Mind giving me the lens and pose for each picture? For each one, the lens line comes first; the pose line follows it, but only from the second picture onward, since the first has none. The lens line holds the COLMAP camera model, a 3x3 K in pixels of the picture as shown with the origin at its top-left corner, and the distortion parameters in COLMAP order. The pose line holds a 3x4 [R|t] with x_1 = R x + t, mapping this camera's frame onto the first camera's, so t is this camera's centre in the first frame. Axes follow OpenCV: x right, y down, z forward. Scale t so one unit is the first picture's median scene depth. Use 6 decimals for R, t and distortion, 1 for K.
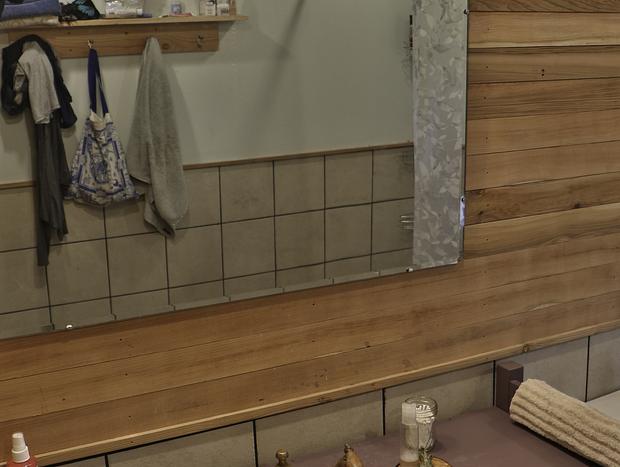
lens RADIAL K [[846.2, 0, 310.0], [0, 846.2, 233.5], [0, 0, 1]] dist [-0.172986, 0.042885]
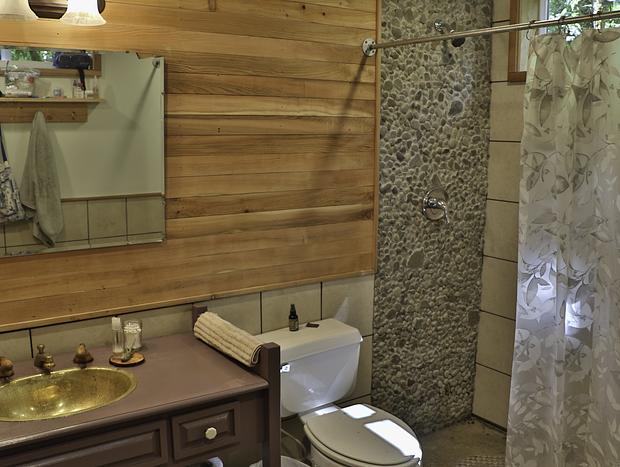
lens RADIAL K [[632.9, 0, 310.0], [0, 632.9, 233.5], [0, 0, 1]] dist [-0.181897, 0.139693]
pose [[0.989572, 0.015506, 0.143204, 0.269383], [-0.007088, 0.998227, -0.059106, 0.085646], [-0.143866, 0.057475, 0.987927, -0.263968]]
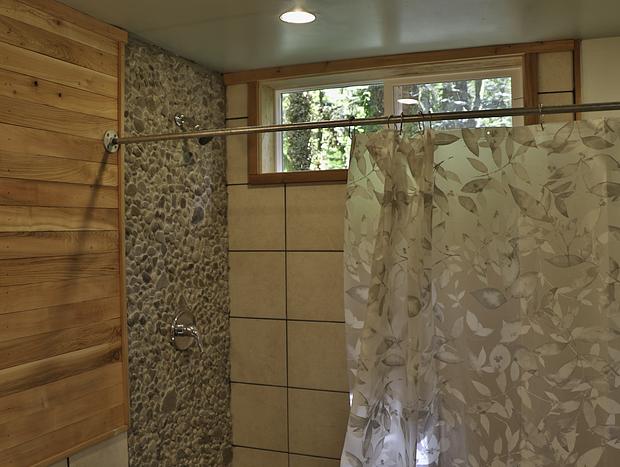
lens RADIAL K [[632.9, 0, 310.0], [0, 632.9, 233.5], [0, 0, 1]] dist [-0.181897, 0.139693]
pose [[0.745583, 0.016336, 0.666213, 0.130909], [0.136521, 0.974753, -0.176686, -0.014631], [-0.652279, 0.222686, 0.724529, 0.084198]]
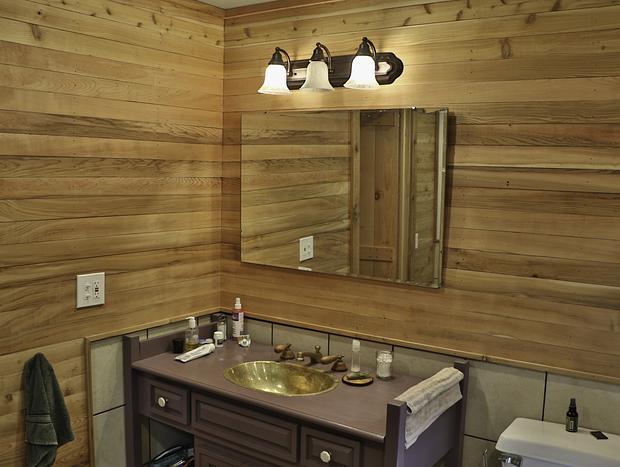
lens RADIAL K [[632.9, 0, 310.0], [0, 632.9, 233.5], [0, 0, 1]] dist [-0.181897, 0.139693]
pose [[0.486631, 0.130436, -0.863815, 1.072311], [-0.232556, 0.972454, 0.015829, -0.030990], [0.842086, 0.193182, 0.503560, 0.100186]]
